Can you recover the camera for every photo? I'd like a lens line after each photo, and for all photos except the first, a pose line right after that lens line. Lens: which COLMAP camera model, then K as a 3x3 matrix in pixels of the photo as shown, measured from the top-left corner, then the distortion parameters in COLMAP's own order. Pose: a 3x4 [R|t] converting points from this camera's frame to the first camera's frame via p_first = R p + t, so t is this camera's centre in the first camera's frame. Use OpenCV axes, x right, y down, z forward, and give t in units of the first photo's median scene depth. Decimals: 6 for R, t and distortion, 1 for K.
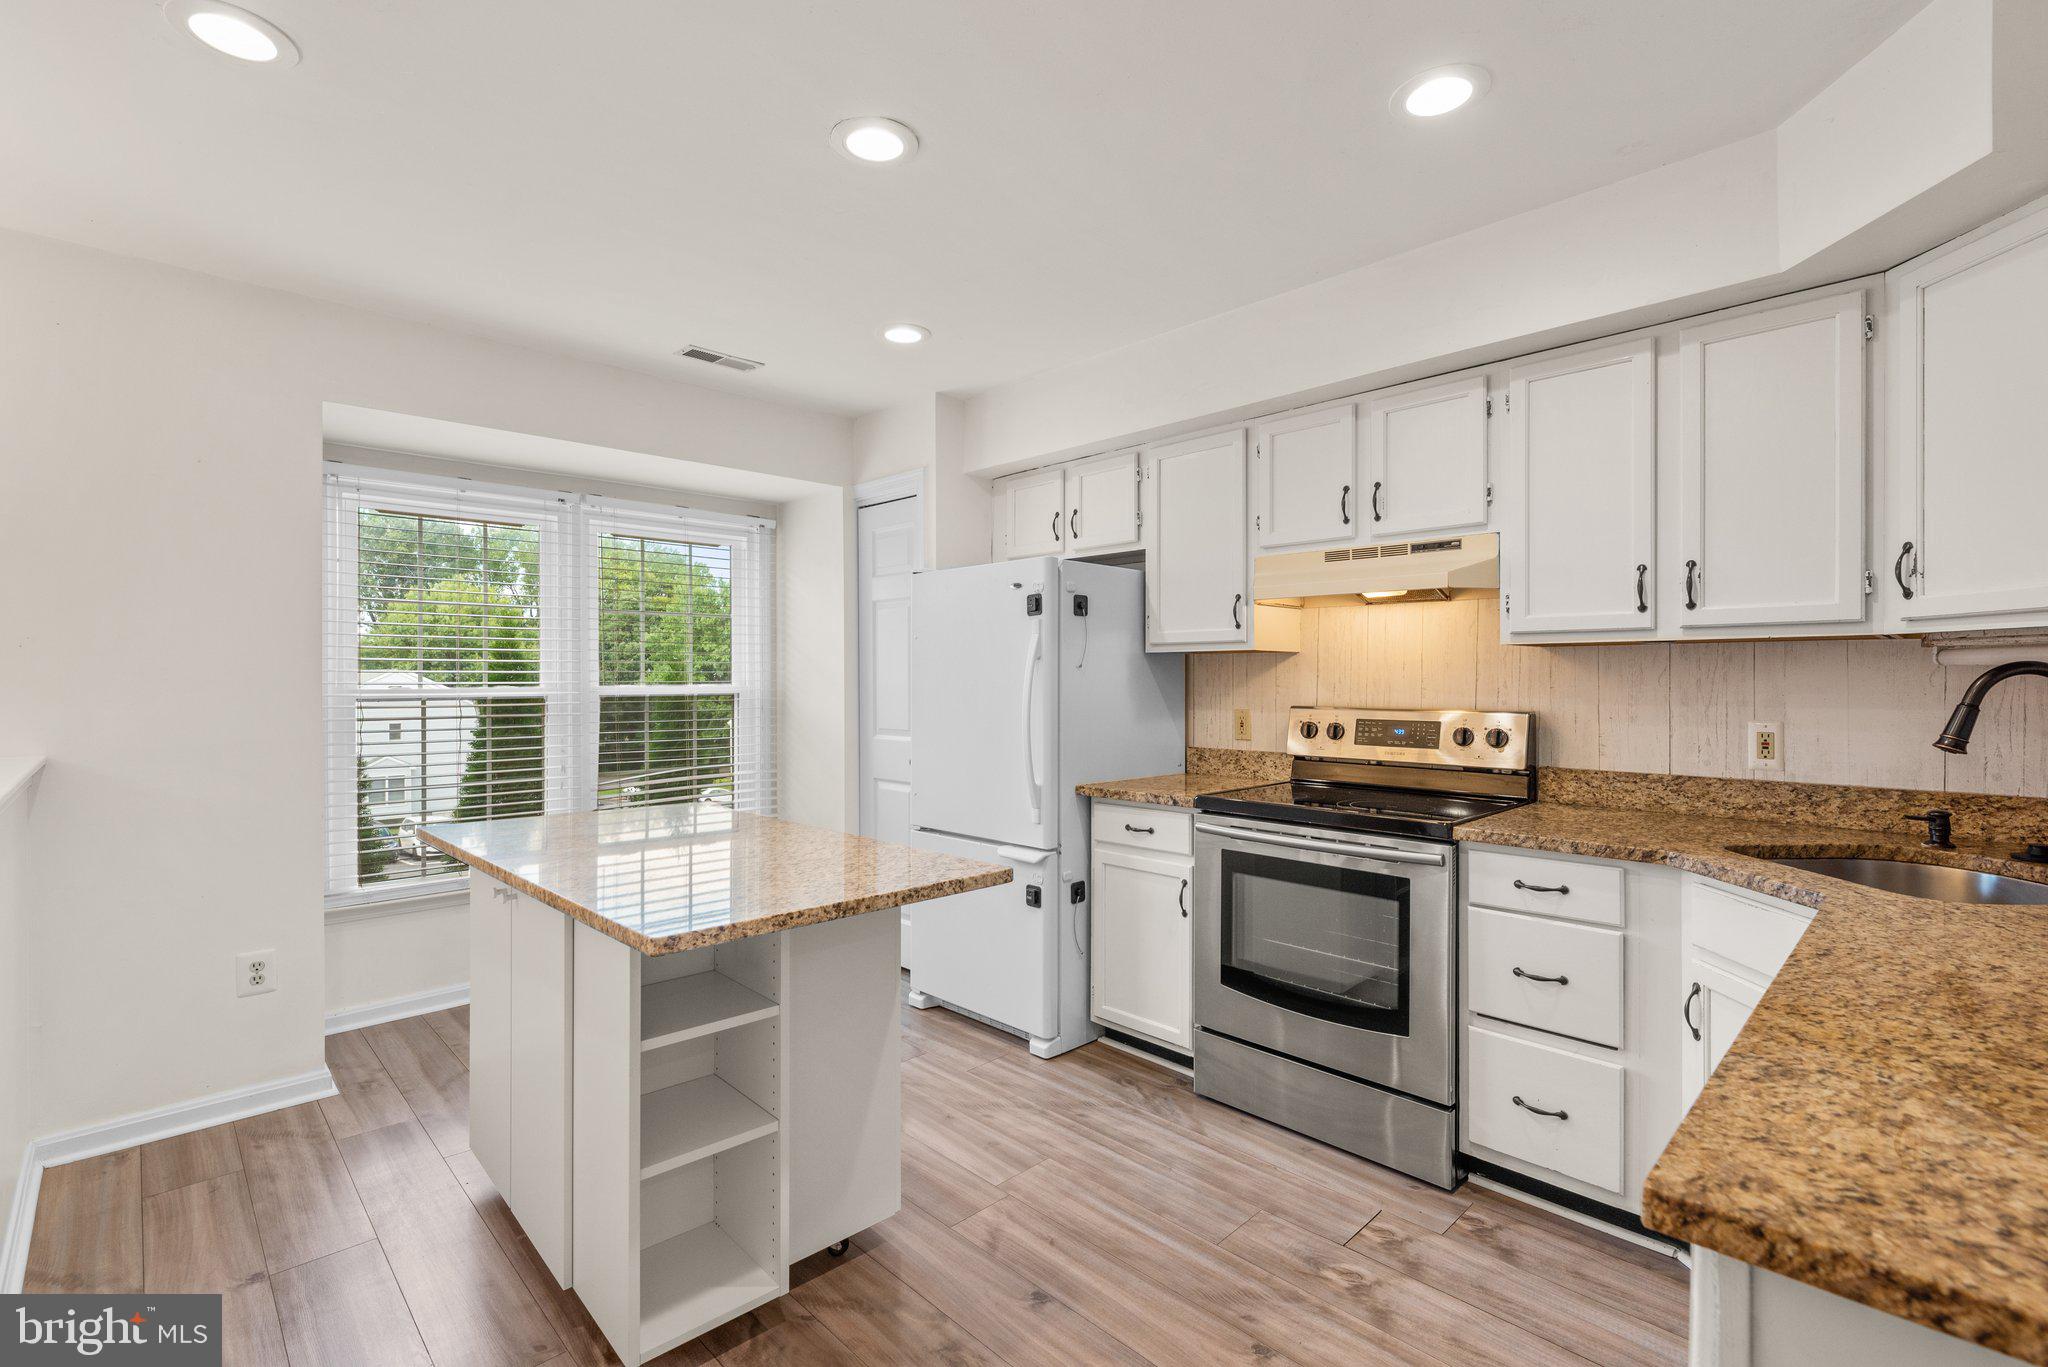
lens RADIAL K [[916.2, 0, 1028.1], [0, 916.2, 678.6], [0, 0, 1]] dist [0.000828, -0.000030]
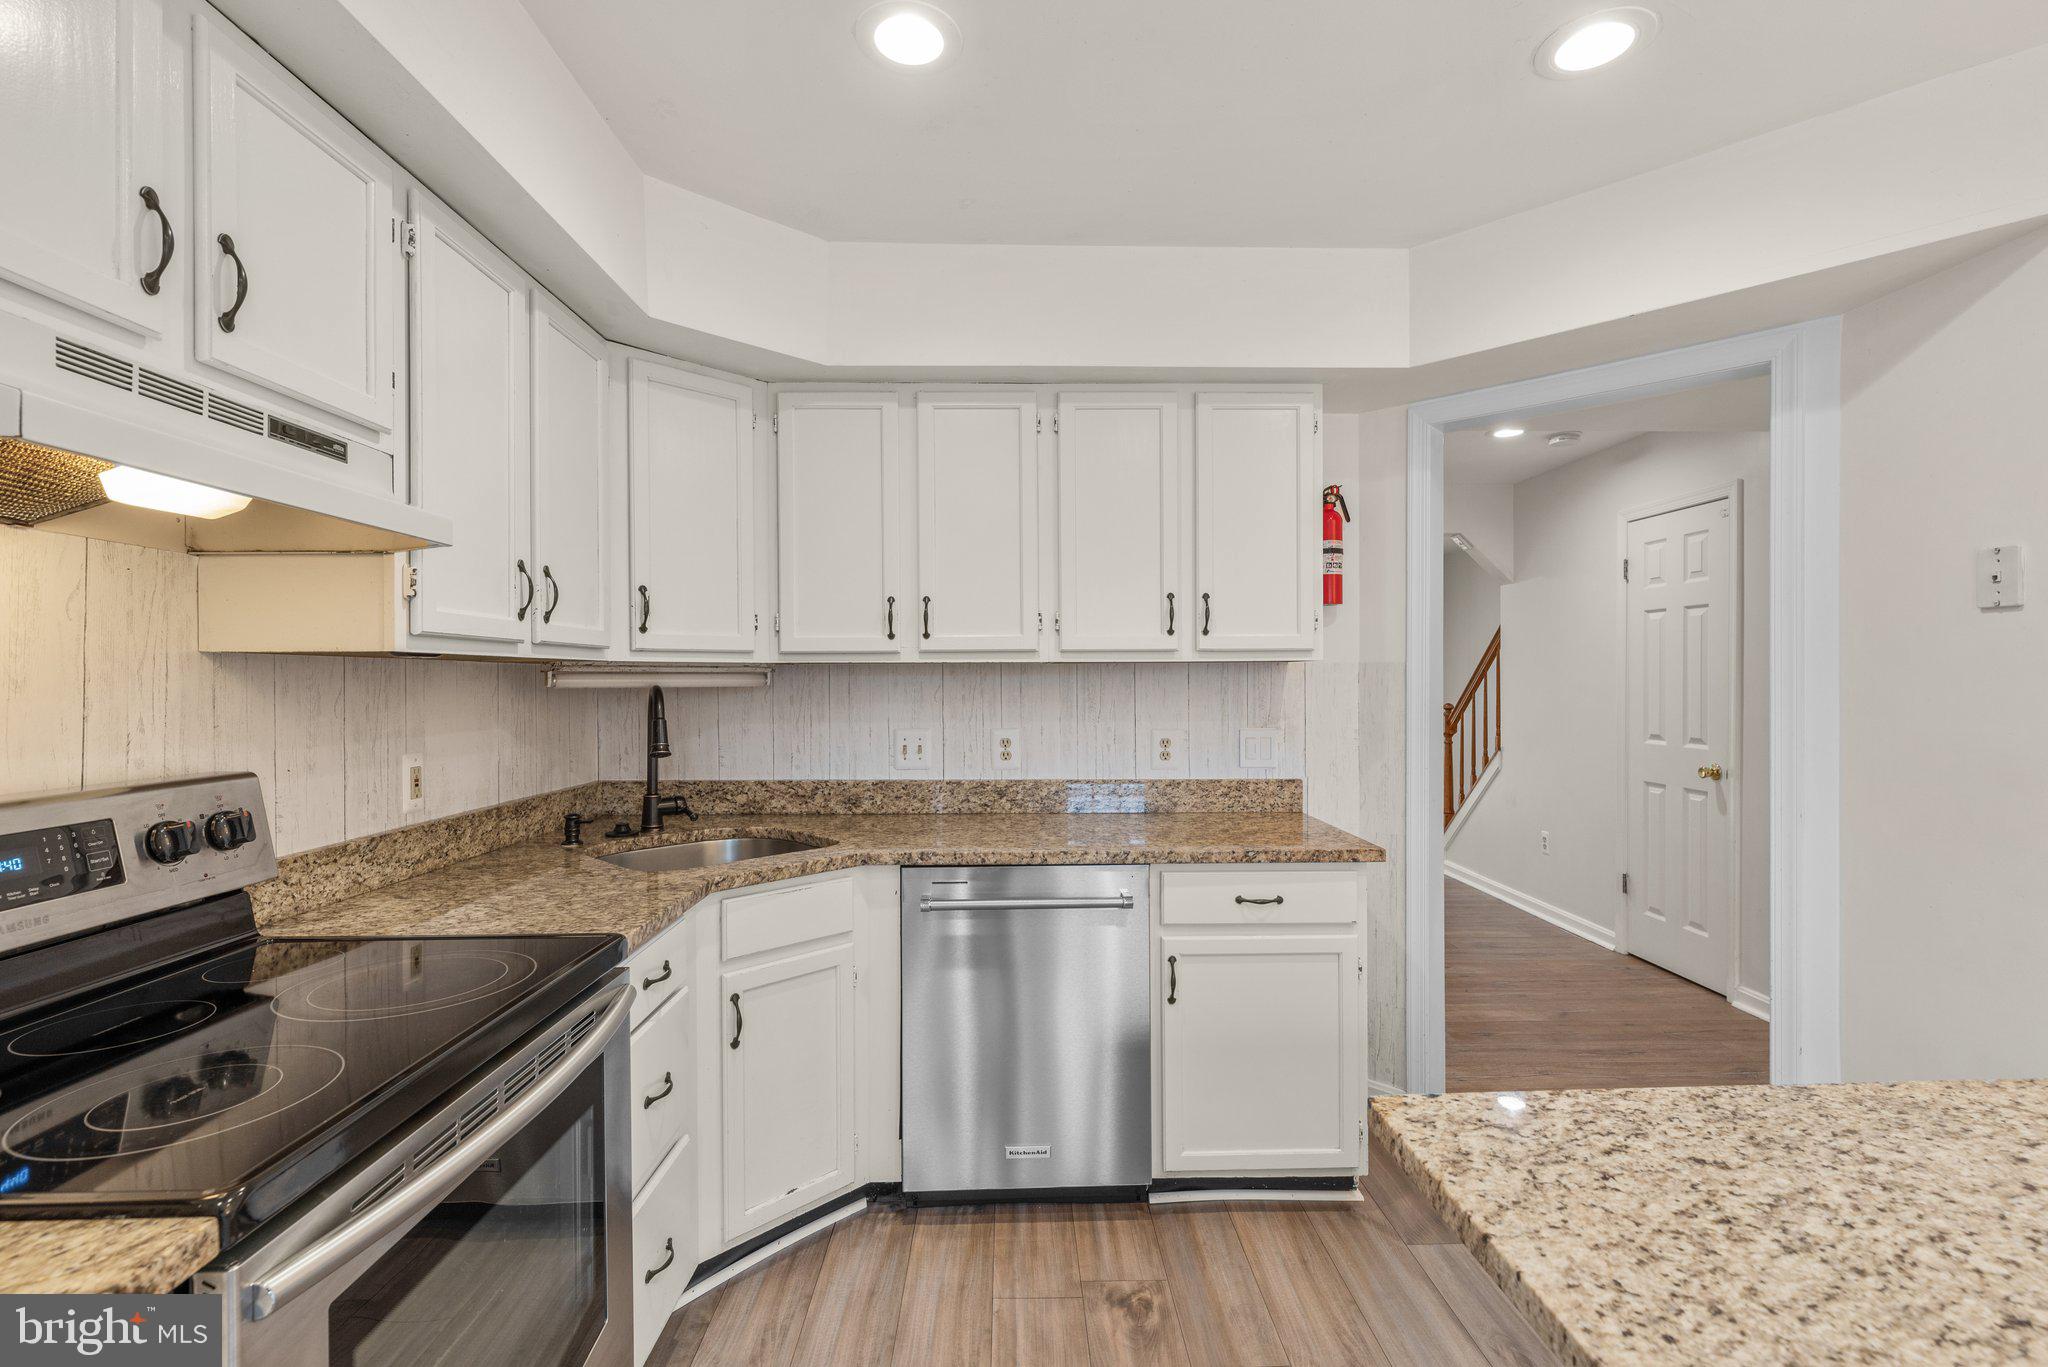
lens RADIAL K [[924.1, 0, 1032.8], [0, 924.1, 683.3], [0, 0, 1]] dist [0.001041, -0.000573]
pose [[-0.735910, 0.001582, 0.677078, -0.158844], [0.005050, 0.999982, 0.003152, -0.015287], [-0.677061, 0.005739, -0.735905, 1.057997]]
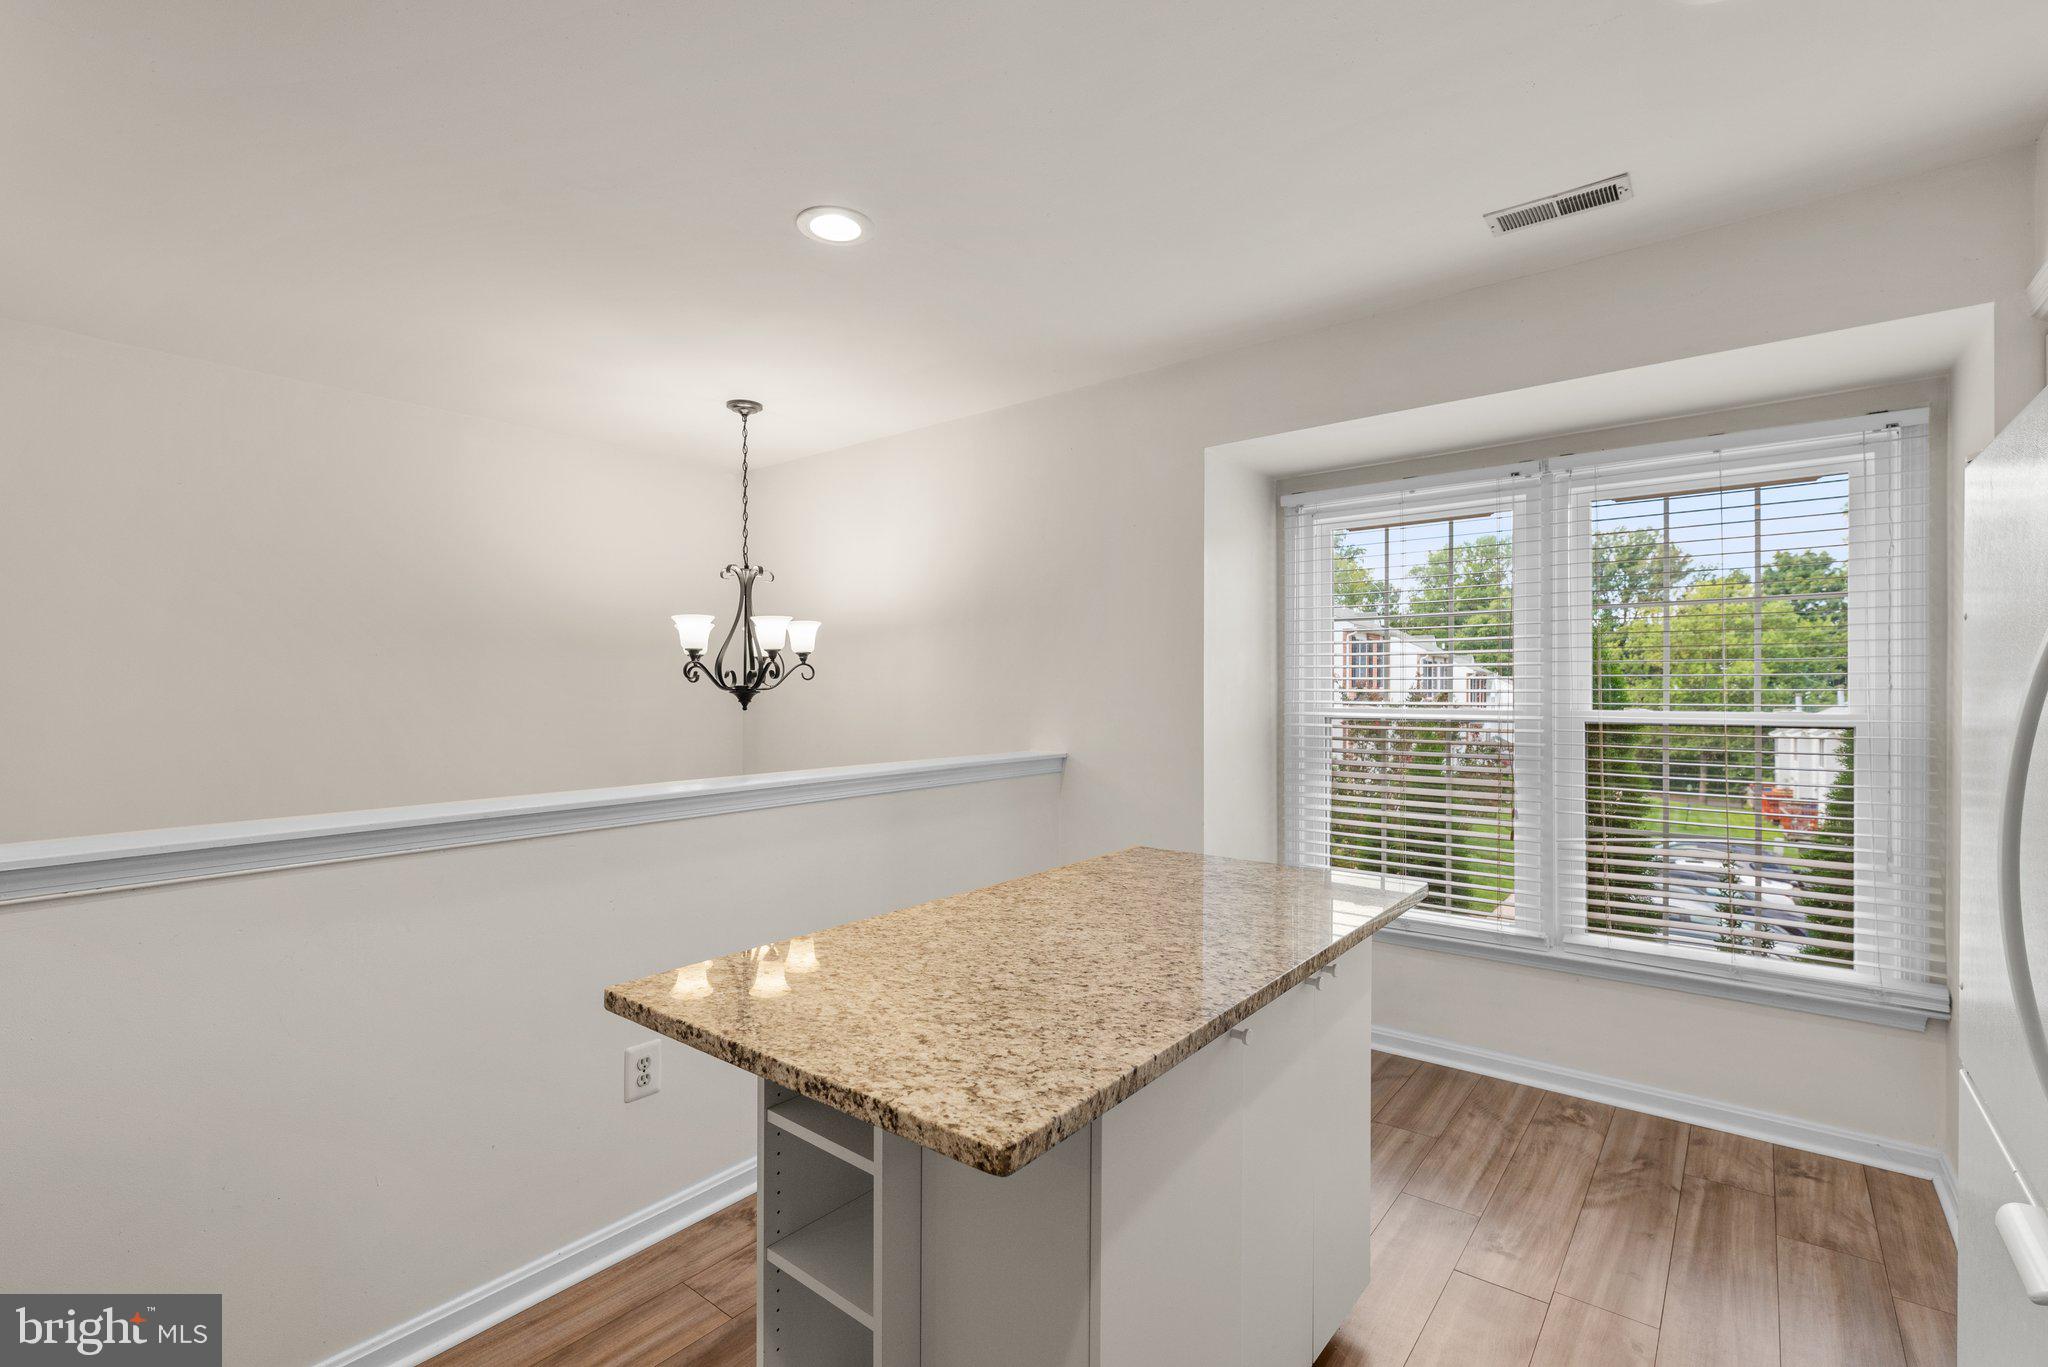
lens RADIAL K [[919.8, 0, 1029.9], [0, 919.8, 681.1], [0, 0, 1]] dist [0.002006, -0.000364]
pose [[0.131097, -0.005237, -0.991356, 0.313438], [0.001765, 0.999986, -0.005050, -0.017543], [0.991368, -0.001088, 0.131105, 0.675030]]
